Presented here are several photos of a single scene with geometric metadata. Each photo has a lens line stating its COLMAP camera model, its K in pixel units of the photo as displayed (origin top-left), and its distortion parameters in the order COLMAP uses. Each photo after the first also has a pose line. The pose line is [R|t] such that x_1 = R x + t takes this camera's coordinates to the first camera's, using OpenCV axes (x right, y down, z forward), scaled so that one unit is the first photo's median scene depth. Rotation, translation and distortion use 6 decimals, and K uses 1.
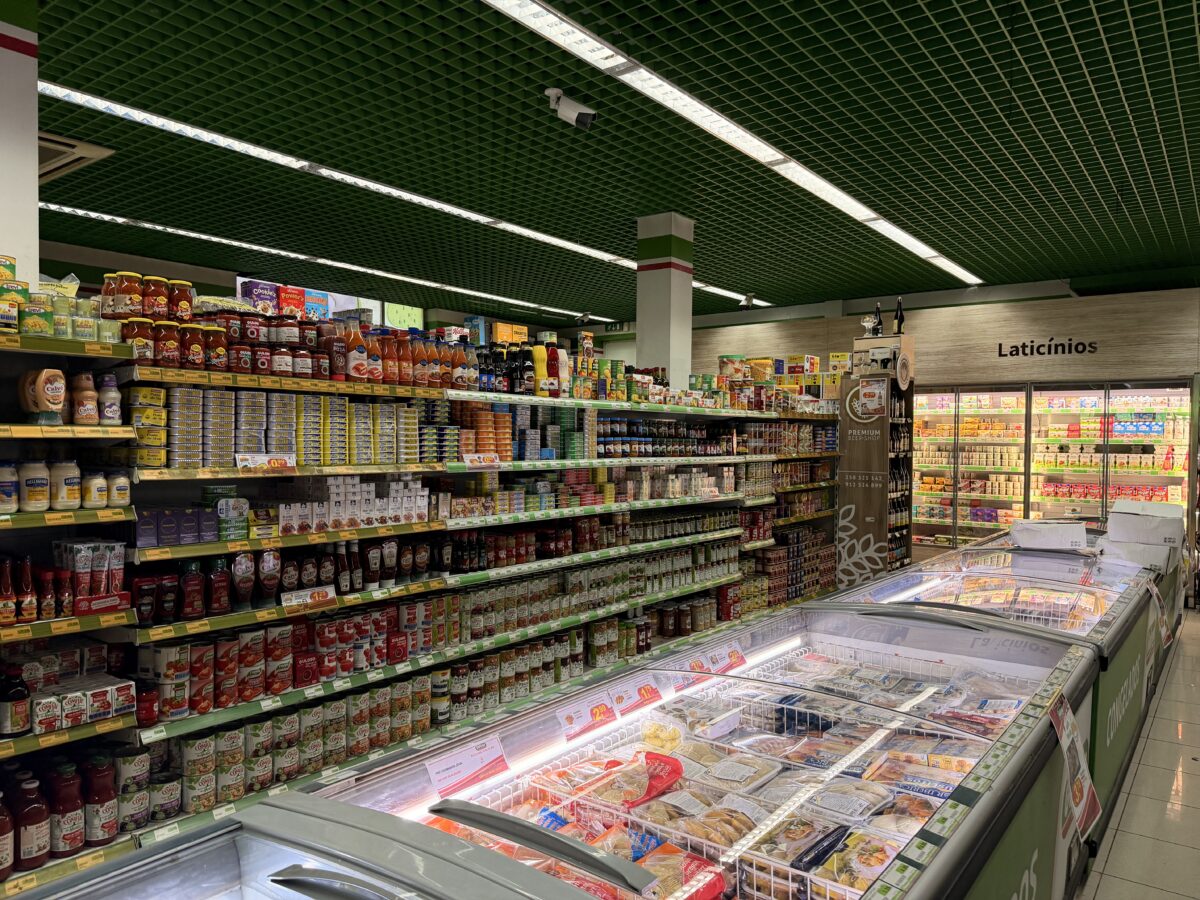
lens RADIAL K [[849.1, 0, 599.9], [0, 849.1, 451.0], [0, 0, 1]] dist [0.031937, -0.013769]
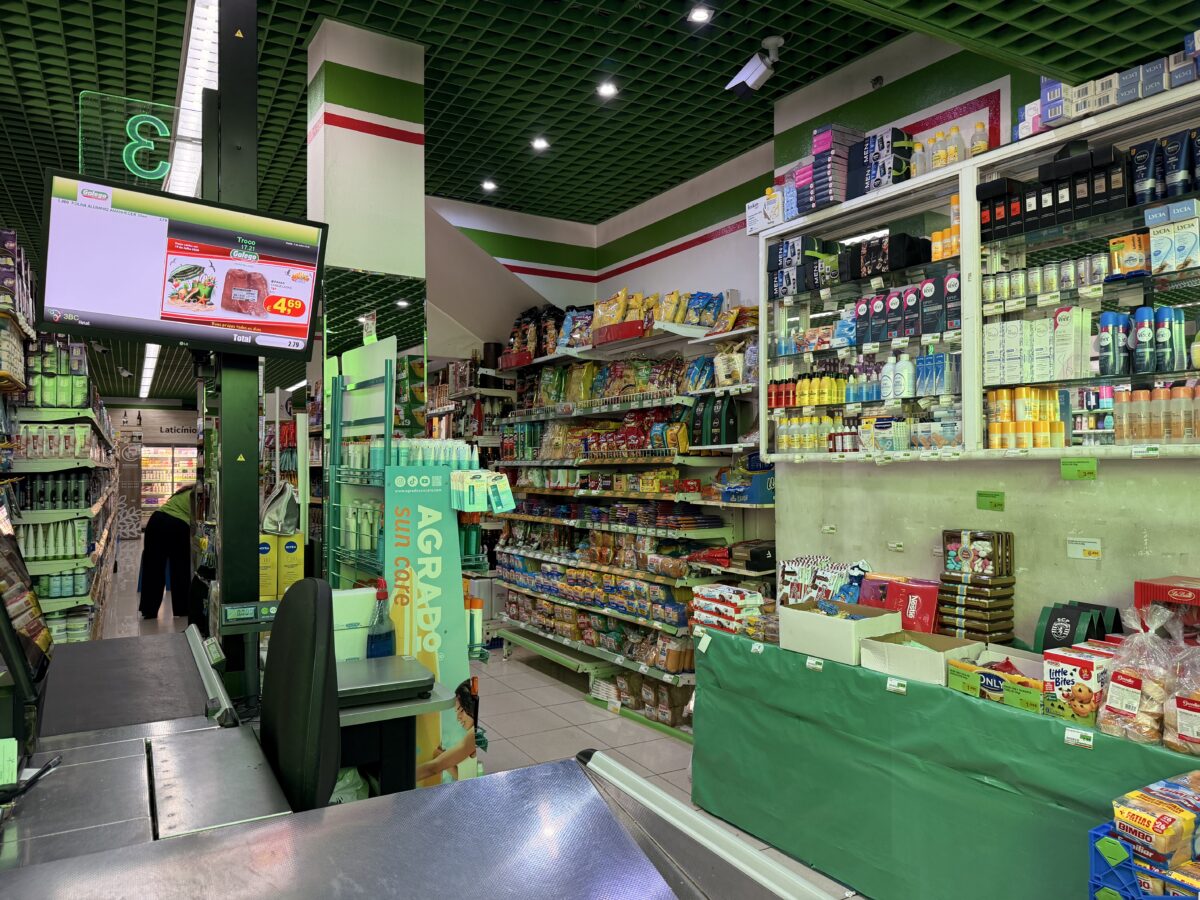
lens RADIAL K [[849.1, 0, 601.0], [0, 849.1, 452.2], [0, 0, 1]] dist [0.031937, -0.013769]
pose [[0.401798, 0.008482, 0.915689, -1.195748], [0.020960, 0.999610, -0.018456, 0.012325], [-0.915489, 0.026608, 0.401463, -1.045258]]
